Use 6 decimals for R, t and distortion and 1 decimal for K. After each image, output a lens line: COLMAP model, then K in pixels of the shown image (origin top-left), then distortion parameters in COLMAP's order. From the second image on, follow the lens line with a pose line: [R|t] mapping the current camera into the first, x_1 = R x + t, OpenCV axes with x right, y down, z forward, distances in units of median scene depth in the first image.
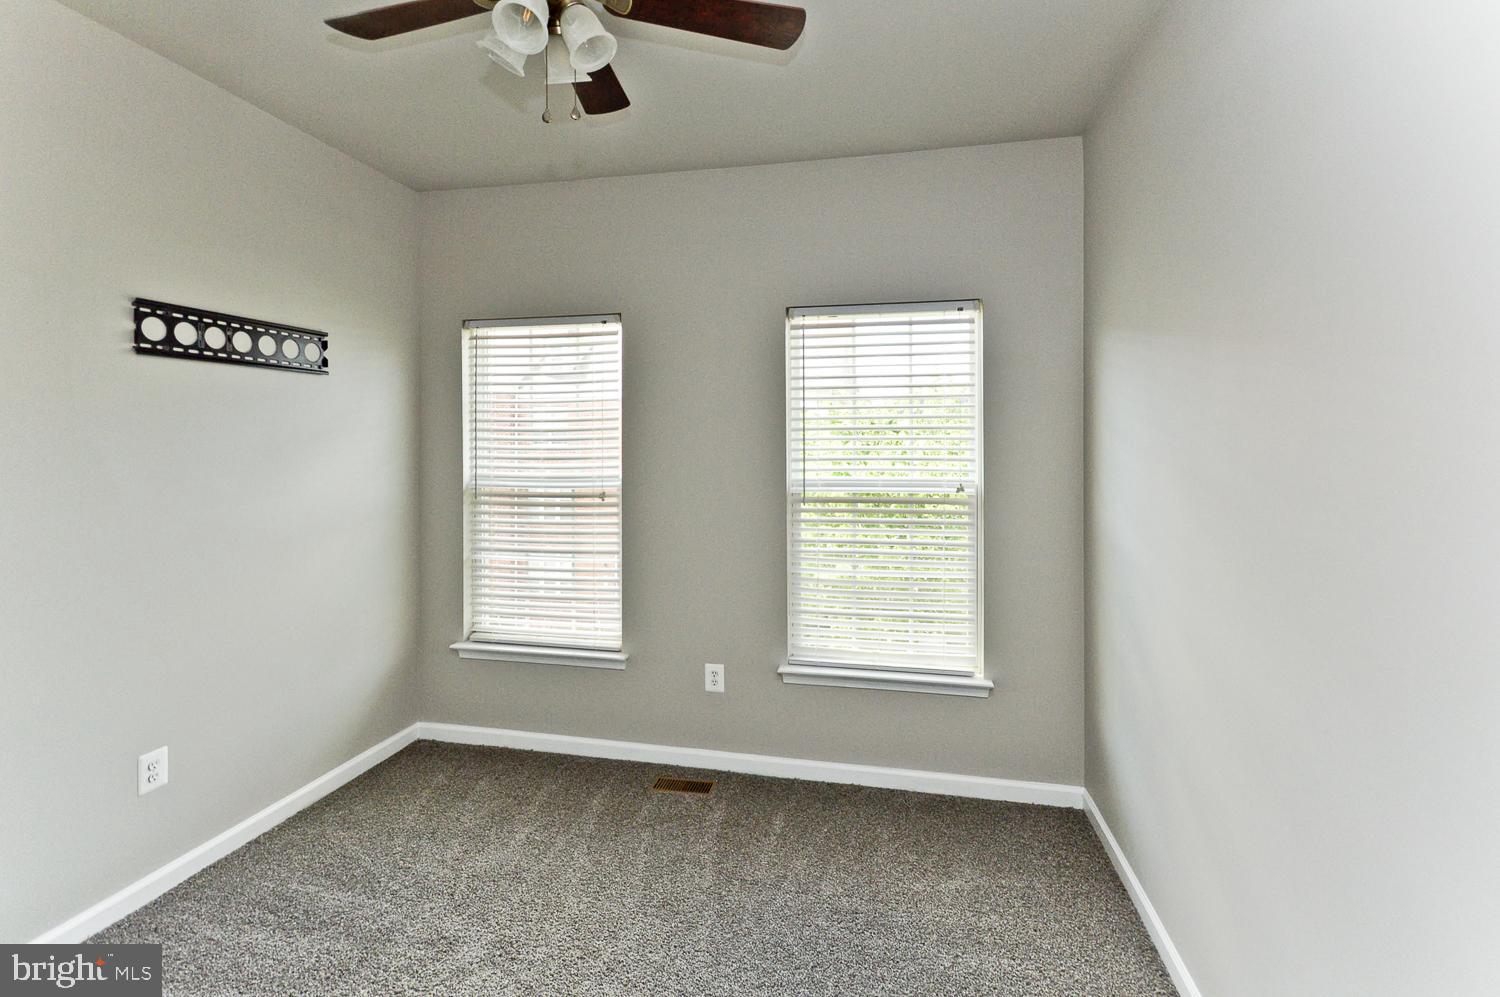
lens RADIAL K [[678.1, 0, 751.0], [0, 678.1, 453.0], [0, 0, 1]] dist [0.001667, 0.000101]
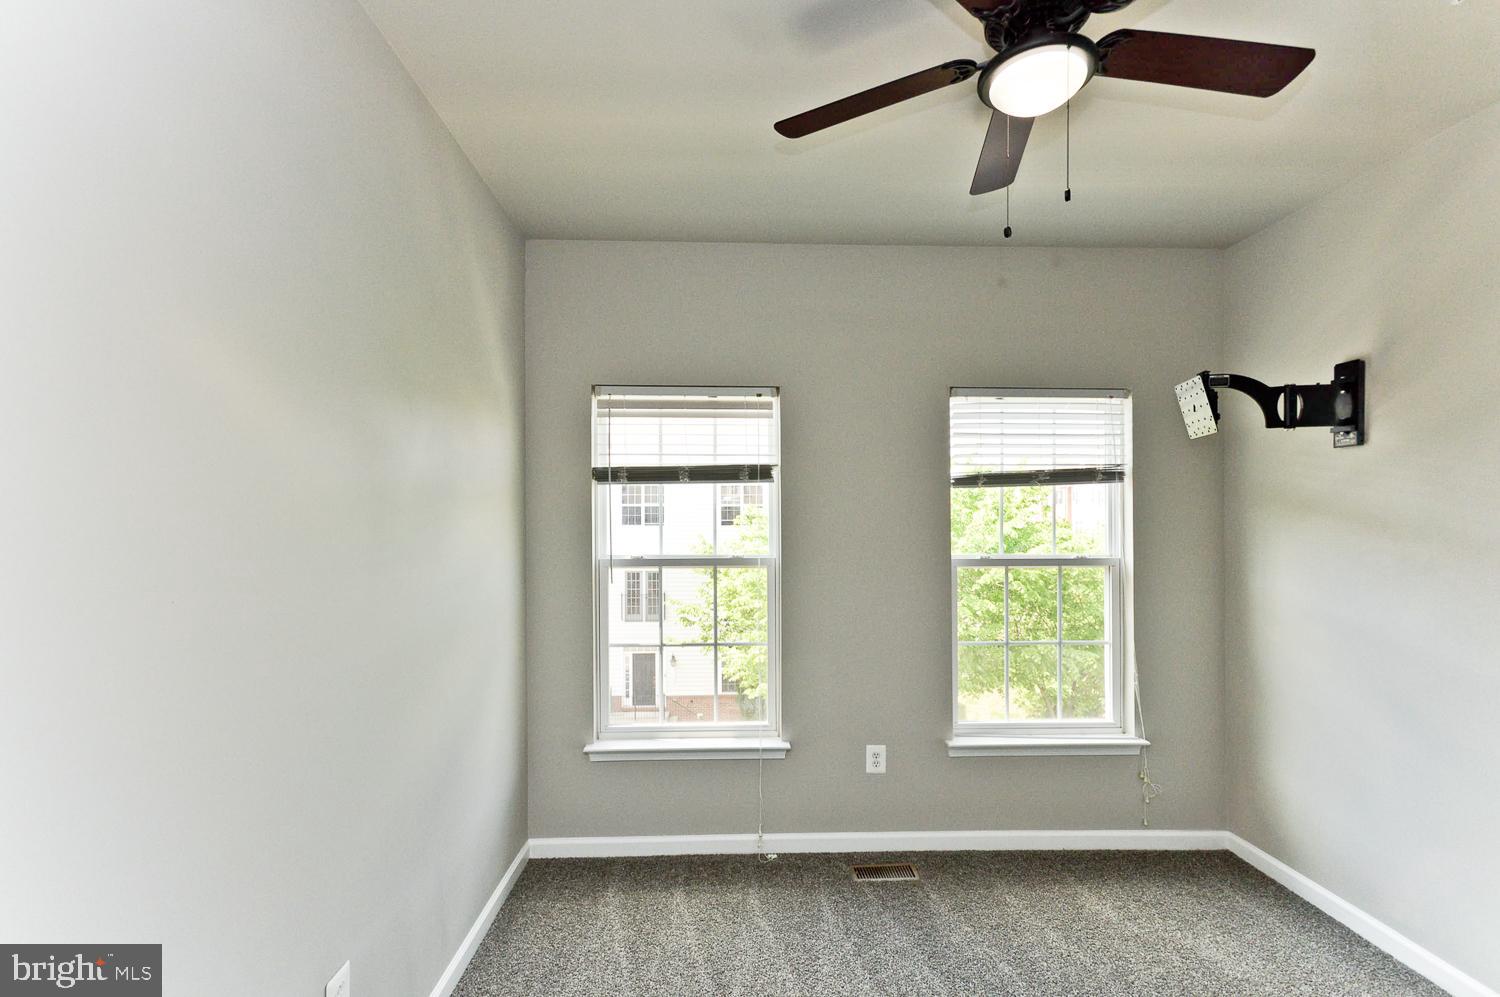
lens RADIAL K [[661.4, 0, 752.5], [0, 661.4, 535.6], [0, 0, 1]] dist [-0.000620, -0.000137]
pose [[0.969136, -0.004071, 0.246492, -0.465421], [0.003474, 0.999990, 0.002857, 0.002391], [-0.246501, -0.001913, 0.969141, 0.111929]]
